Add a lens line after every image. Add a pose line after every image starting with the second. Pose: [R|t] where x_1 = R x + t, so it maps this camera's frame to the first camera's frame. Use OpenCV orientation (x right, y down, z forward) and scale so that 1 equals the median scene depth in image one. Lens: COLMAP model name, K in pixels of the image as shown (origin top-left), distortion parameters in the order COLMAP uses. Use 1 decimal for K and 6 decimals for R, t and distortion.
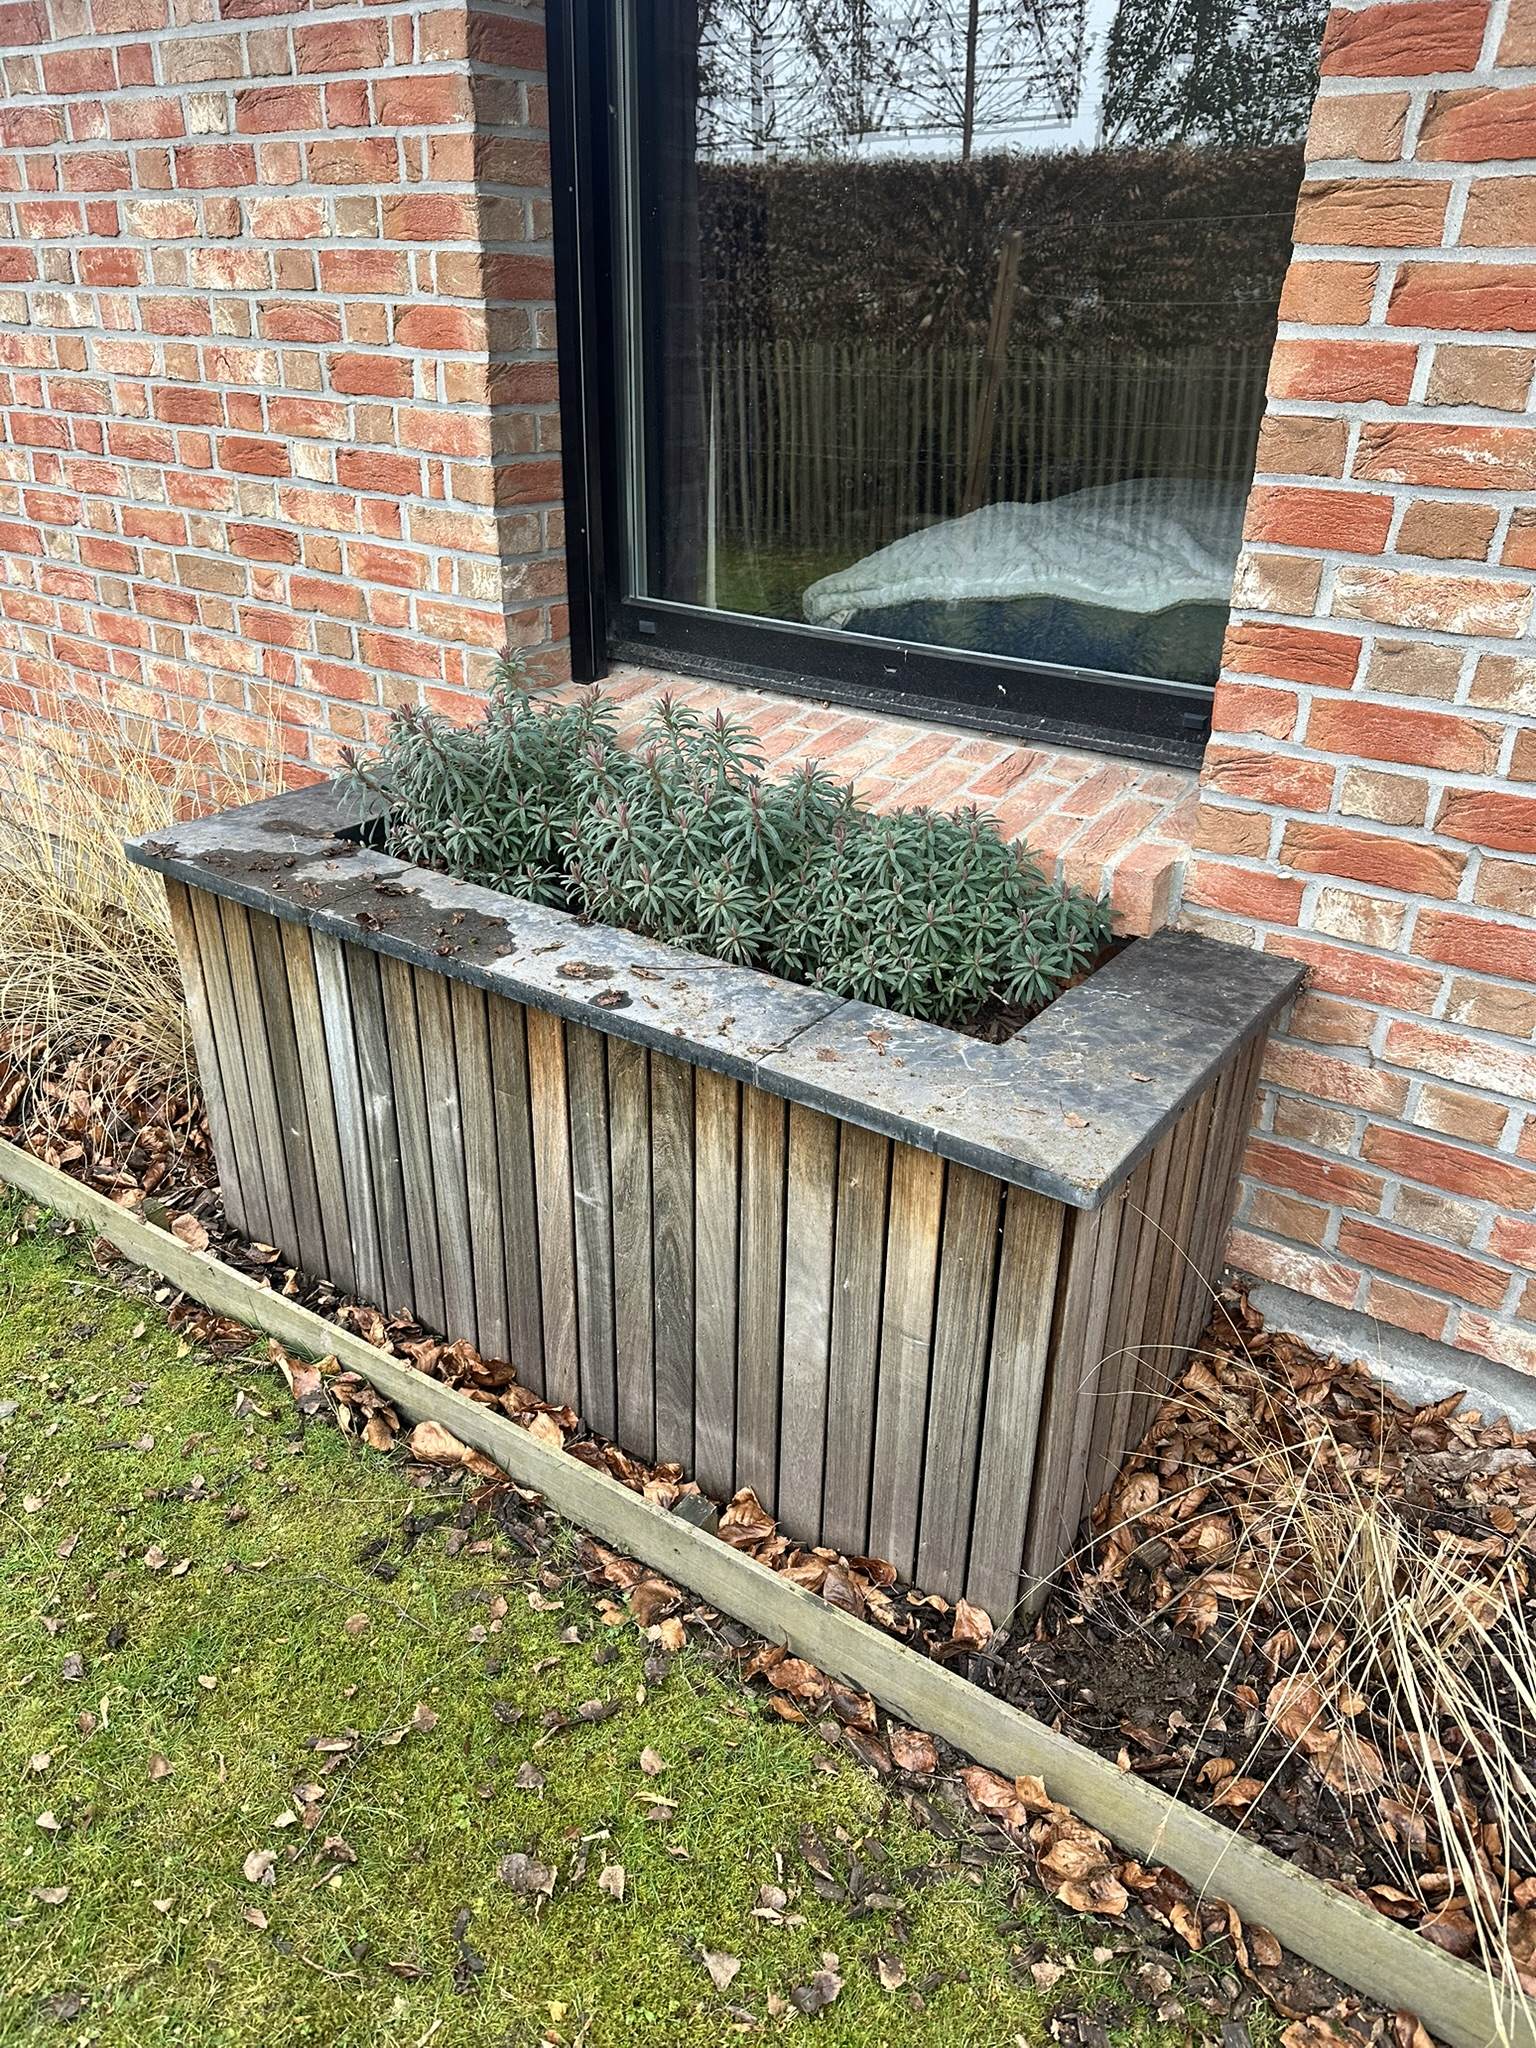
lens RADIAL K [[1514.0, 0, 768.0], [0, 1514.0, 1024.0], [0, 0, 1]] dist [0.035298, -0.085106]
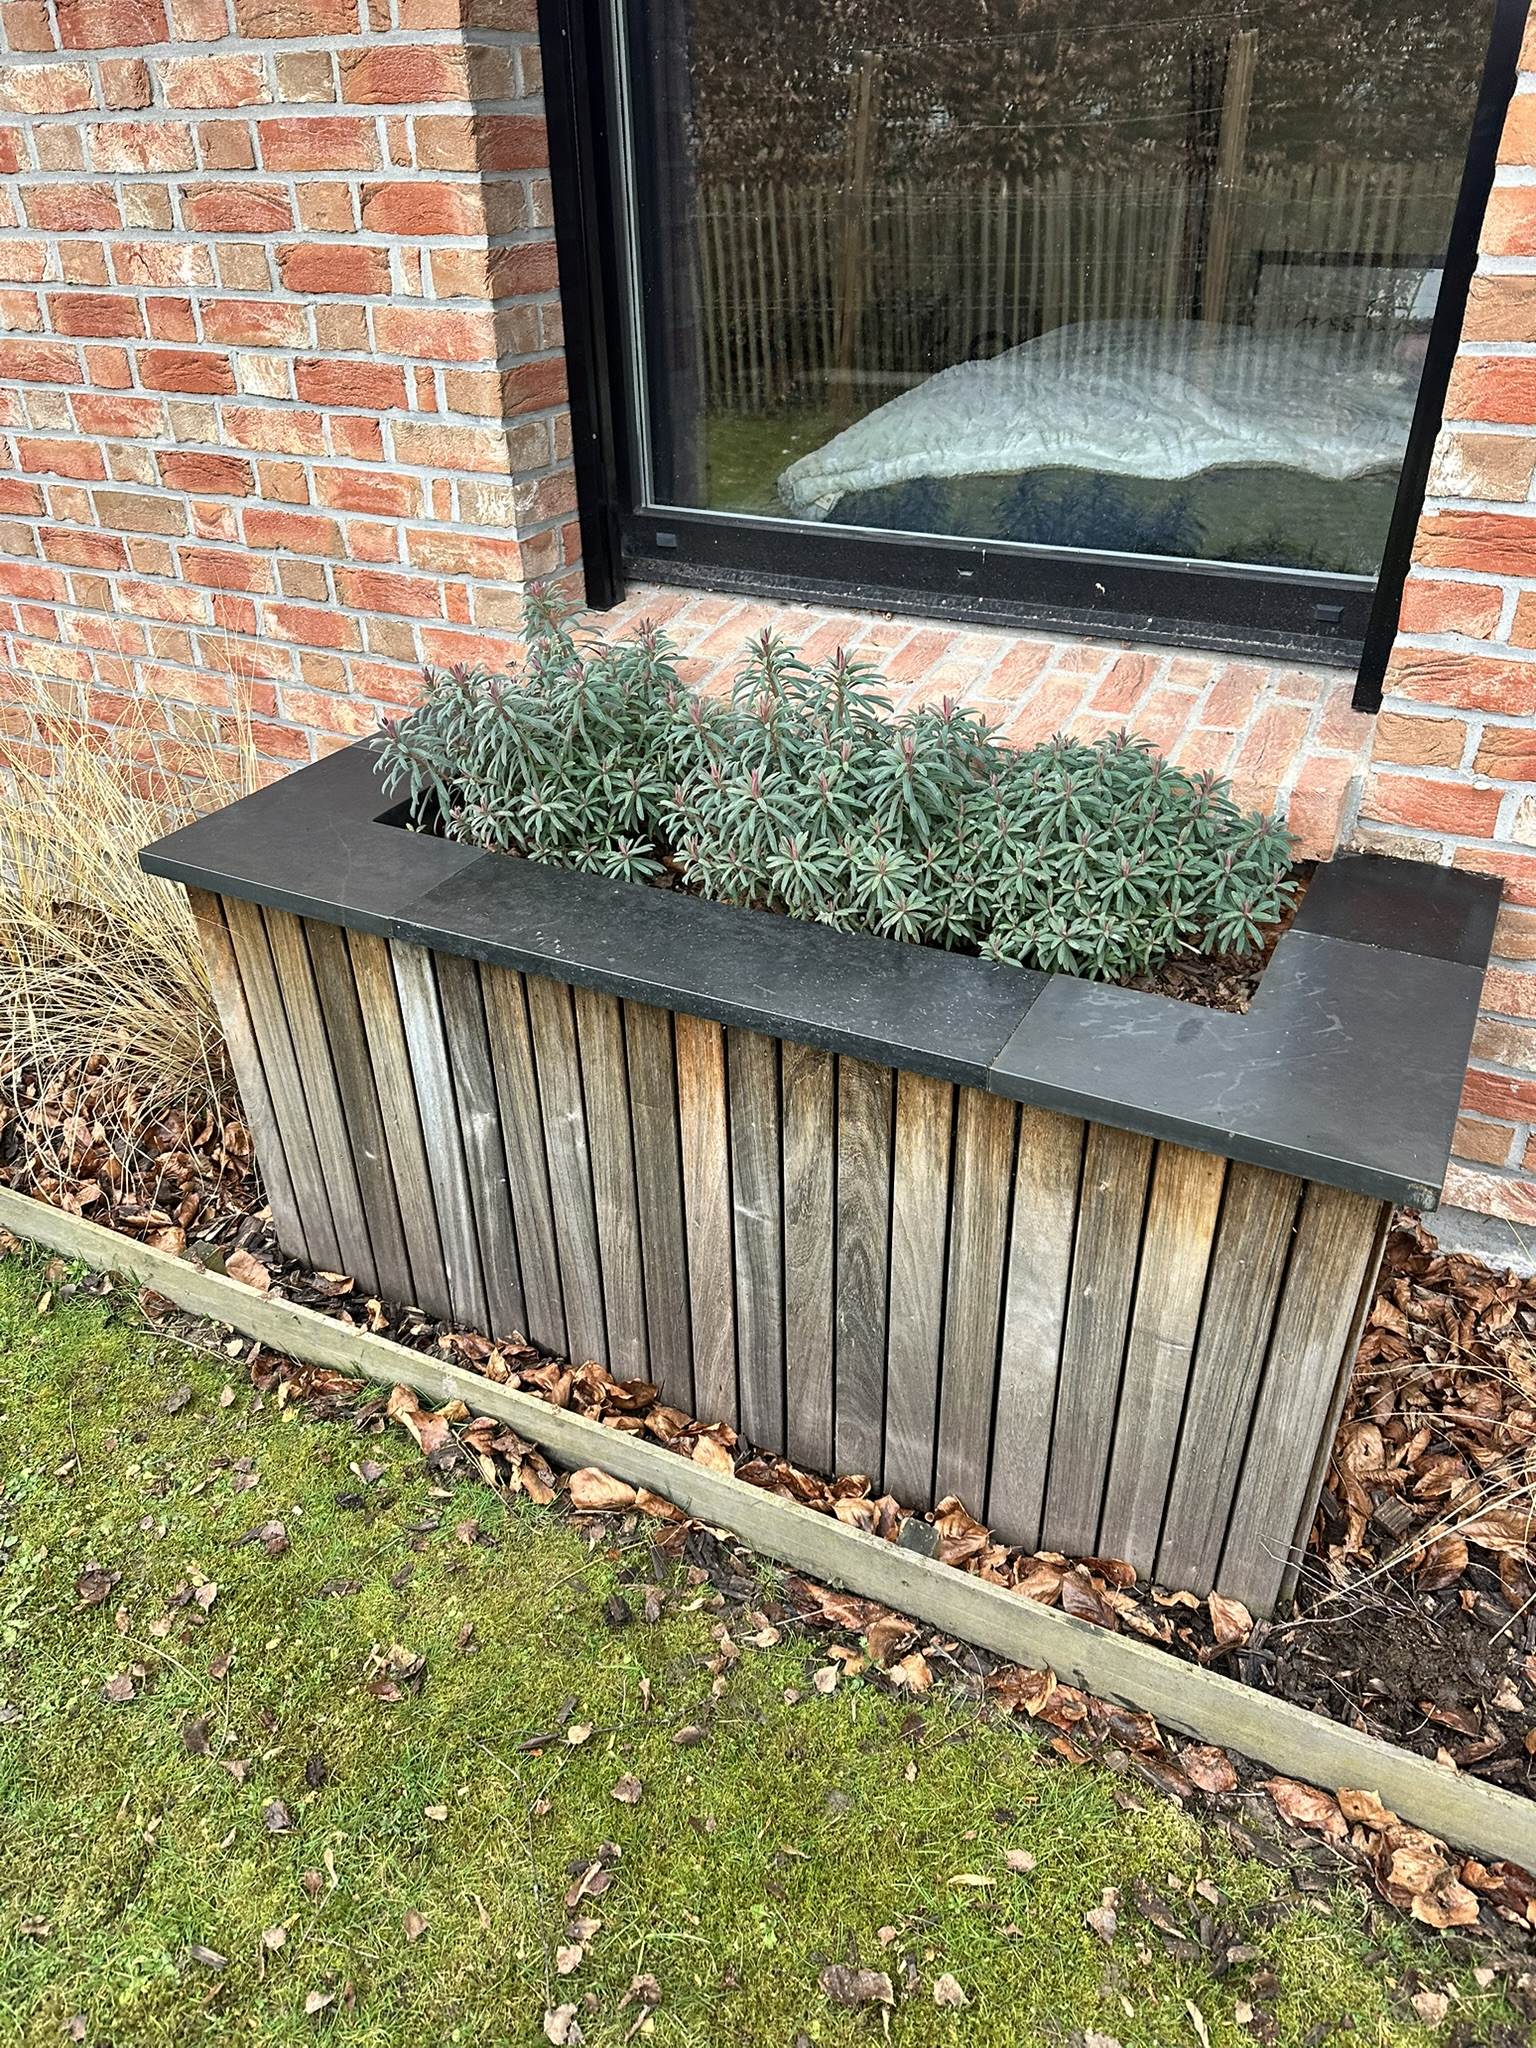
lens RADIAL K [[1519.9, 0, 768.0], [0, 1519.9, 1024.0], [0, 0, 1]] dist [0.014852, -0.035931]
pose [[0.990255, -0.104870, 0.091634, -0.165944], [0.096055, 0.990752, 0.095830, -0.074850], [-0.100836, -0.086094, 0.991171, 0.103105]]
